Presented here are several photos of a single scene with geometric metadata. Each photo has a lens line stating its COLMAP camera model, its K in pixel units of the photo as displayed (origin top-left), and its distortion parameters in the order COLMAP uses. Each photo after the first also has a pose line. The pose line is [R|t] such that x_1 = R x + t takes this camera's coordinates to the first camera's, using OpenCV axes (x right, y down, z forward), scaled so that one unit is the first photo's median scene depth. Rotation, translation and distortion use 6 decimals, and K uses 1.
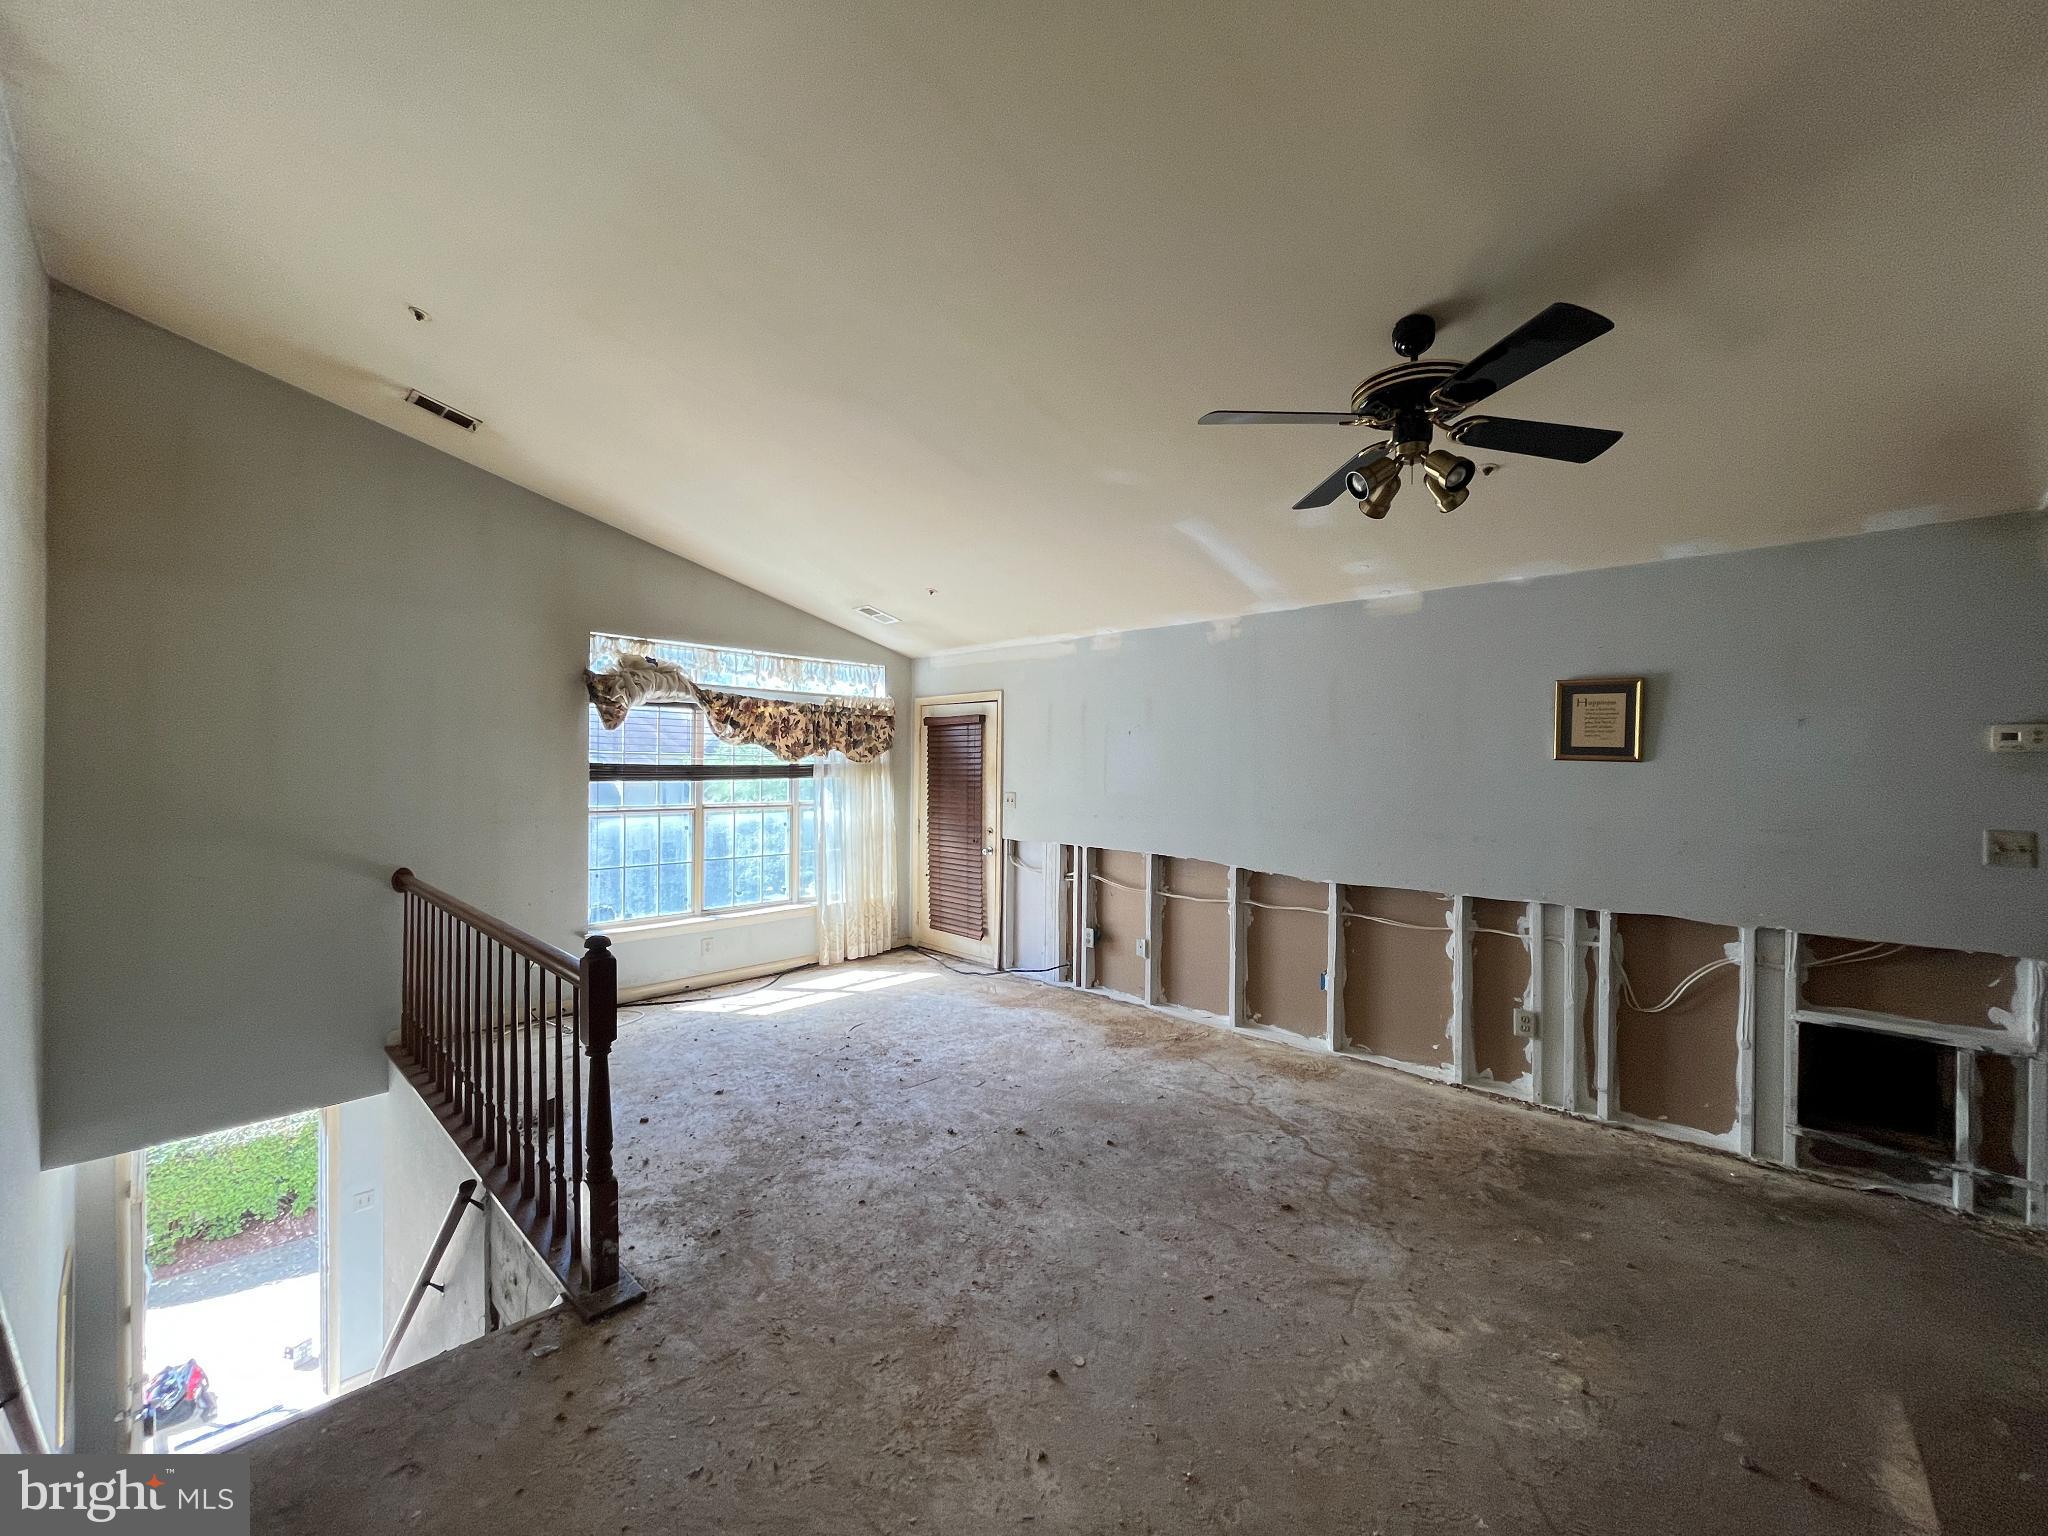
lens RADIAL K [[825.7, 0, 1028.9], [0, 825.7, 764.2], [0, 0, 1]] dist [-0.001124, -0.000226]
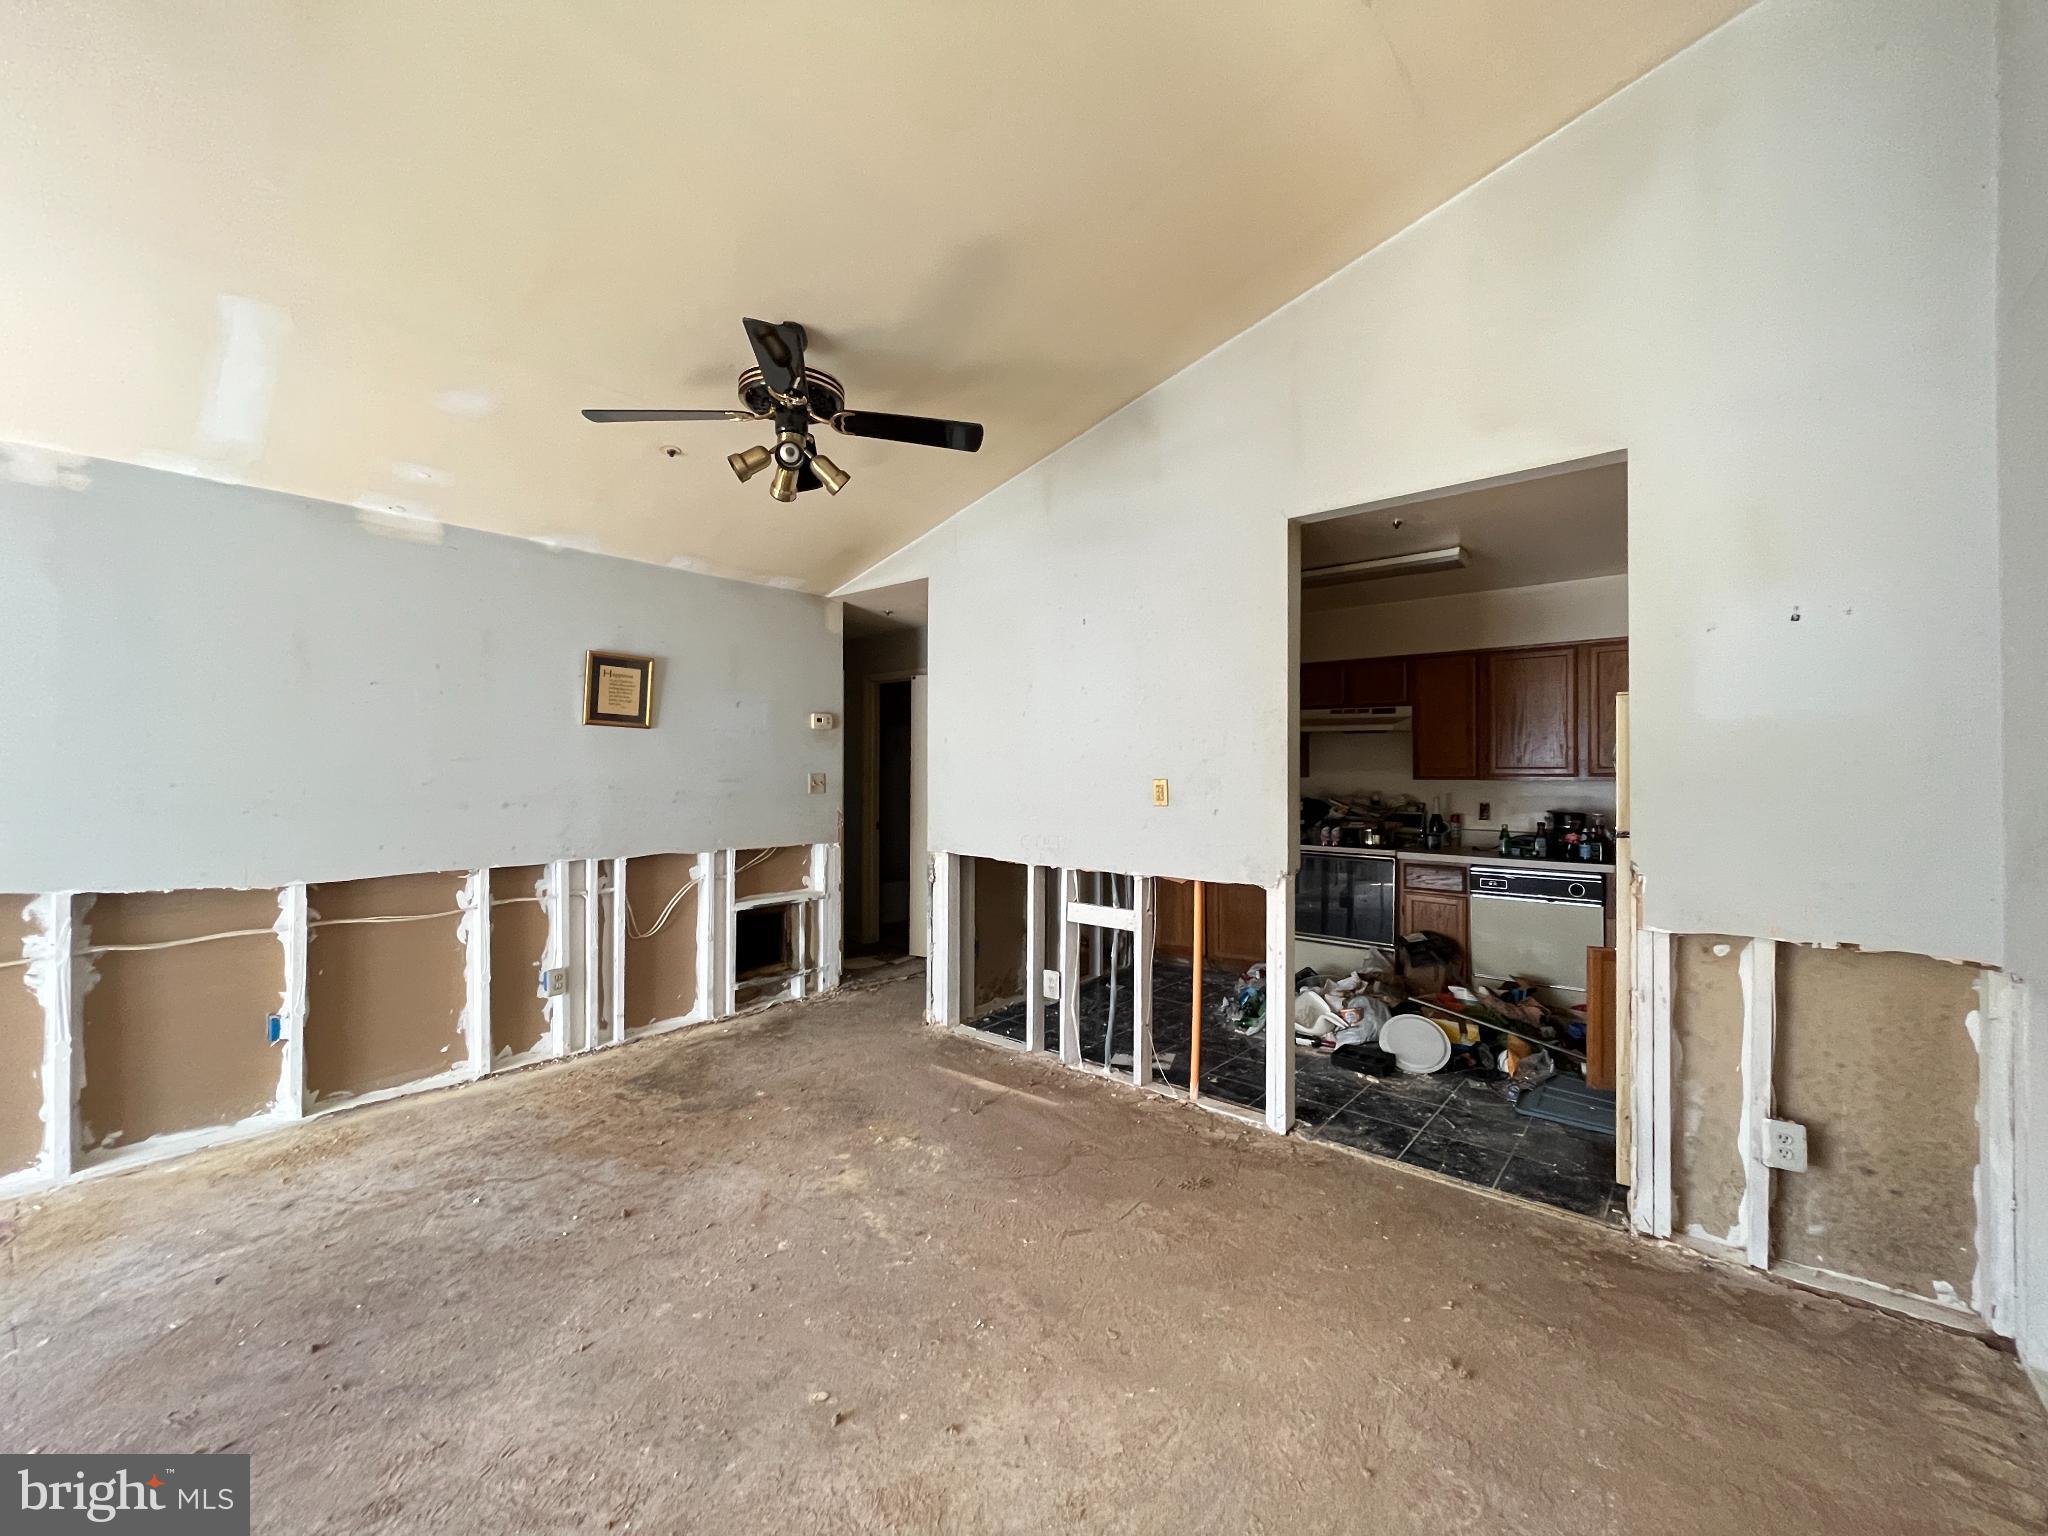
lens RADIAL K [[825.7, 0, 1028.9], [0, 825.7, 764.2], [0, 0, 1]] dist [-0.001124, -0.000226]
pose [[-0.054915, -0.001857, 0.998489, -0.399817], [-0.002132, 0.999996, 0.001742, 0.037652], [-0.998489, -0.002033, -0.054918, 0.421530]]
